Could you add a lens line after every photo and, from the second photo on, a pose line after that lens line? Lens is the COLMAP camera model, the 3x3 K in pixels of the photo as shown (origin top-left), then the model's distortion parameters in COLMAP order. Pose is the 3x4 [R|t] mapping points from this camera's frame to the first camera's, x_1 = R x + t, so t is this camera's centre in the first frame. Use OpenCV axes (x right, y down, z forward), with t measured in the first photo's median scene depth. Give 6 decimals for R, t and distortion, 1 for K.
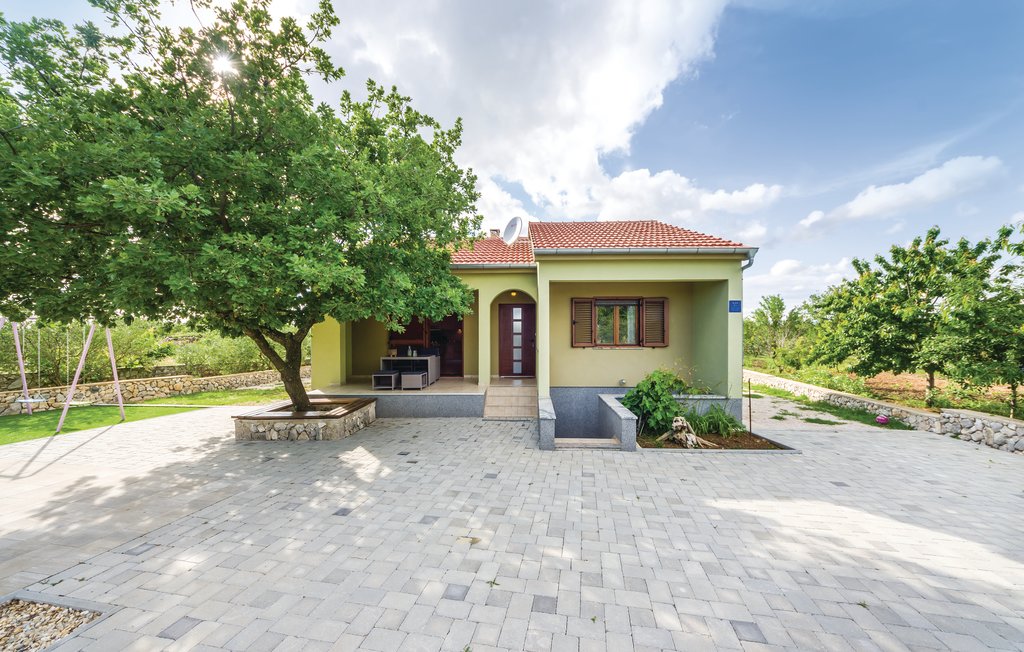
lens RADIAL K [[380.8, 0, 512.0], [0, 380.8, 326.0], [0, 0, 1]] dist [0.000627, -0.000016]
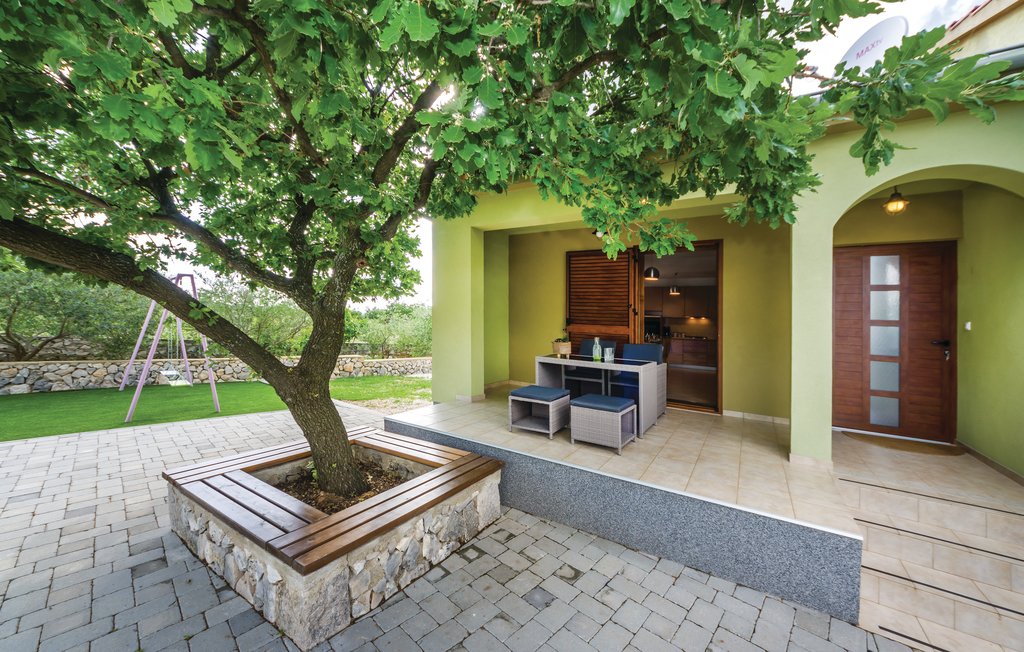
lens RADIAL K [[380.8, 0, 512.0], [0, 380.8, 326.0], [0, 0, 1]] dist [0.000627, -0.000016]
pose [[0.863004, 0.045930, -0.503106, -0.132814], [-0.039170, 0.998944, 0.024005, 0.032910], [0.503677, -0.001010, 0.863891, 0.565998]]
